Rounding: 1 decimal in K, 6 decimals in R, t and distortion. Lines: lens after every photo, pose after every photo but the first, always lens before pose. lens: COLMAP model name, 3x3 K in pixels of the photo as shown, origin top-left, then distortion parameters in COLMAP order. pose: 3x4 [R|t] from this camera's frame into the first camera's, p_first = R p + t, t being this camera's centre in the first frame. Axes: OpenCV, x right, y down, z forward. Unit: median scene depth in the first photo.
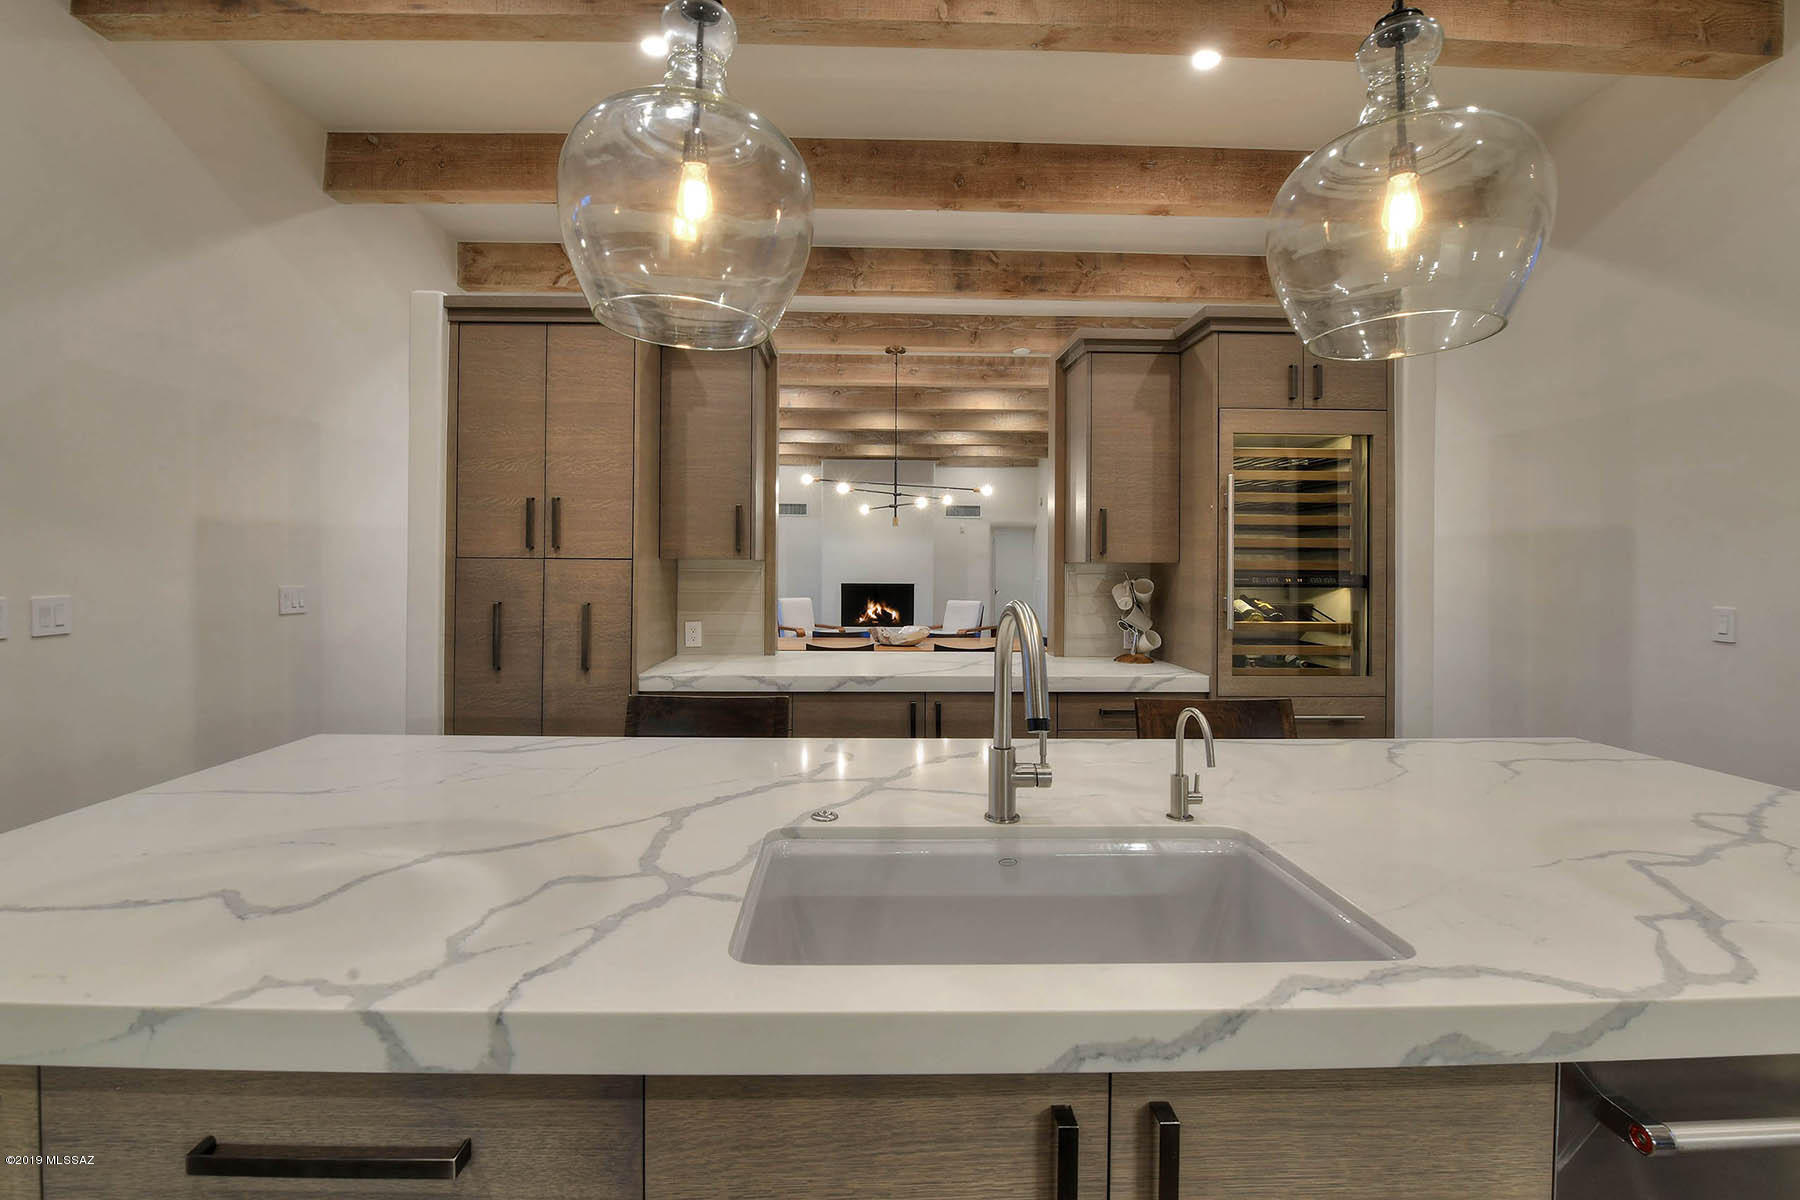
lens RADIAL K [[793.6, 0, 900.9], [0, 793.6, 563.4], [0, 0, 1]] dist [-0.002883, -0.008942]
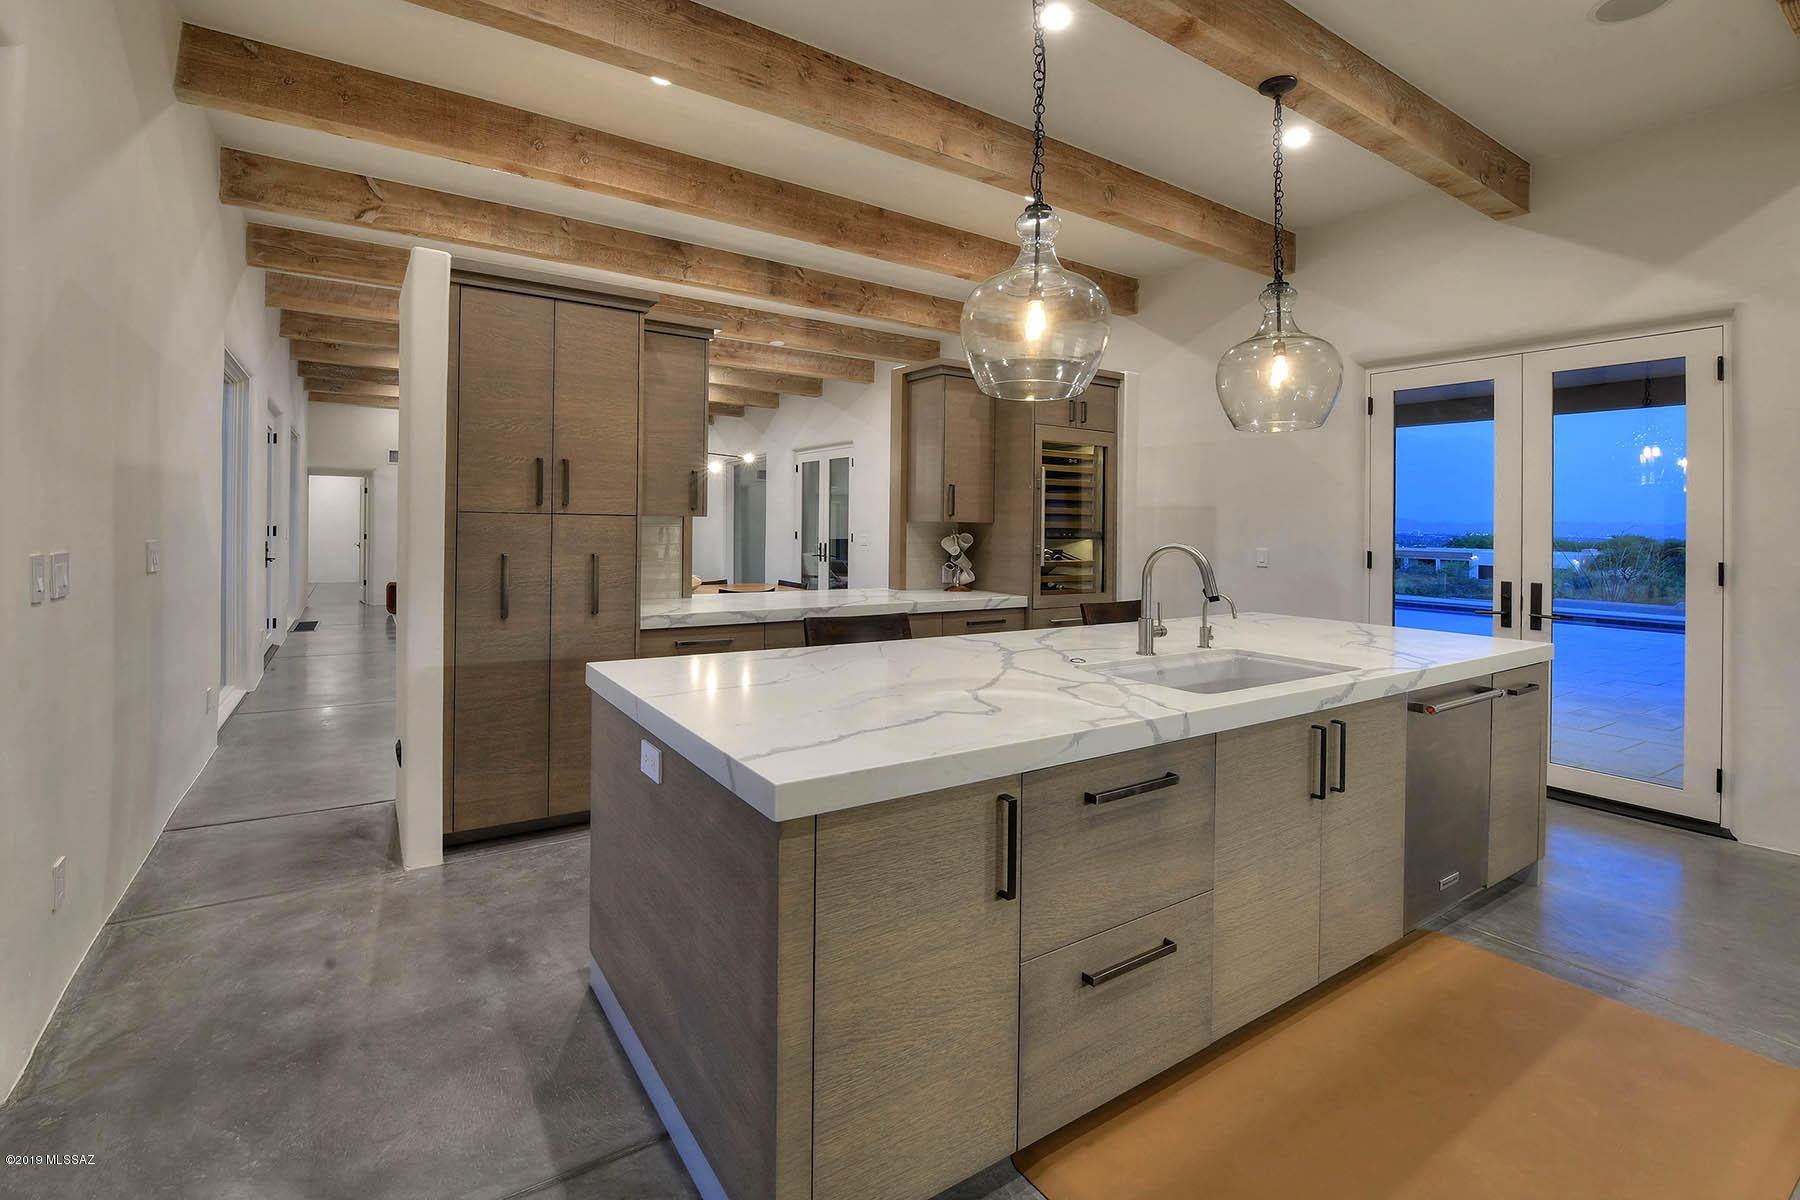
lens RADIAL K [[727.3, 0, 897.0], [0, 727.3, 528.3], [0, 0, 1]] dist [-0.014259, -0.000746]
pose [[0.870920, 0.005590, 0.491393, -0.515428], [-0.011483, 0.999894, 0.008977, -0.000775], [-0.491291, -0.013460, 0.870891, -0.105603]]
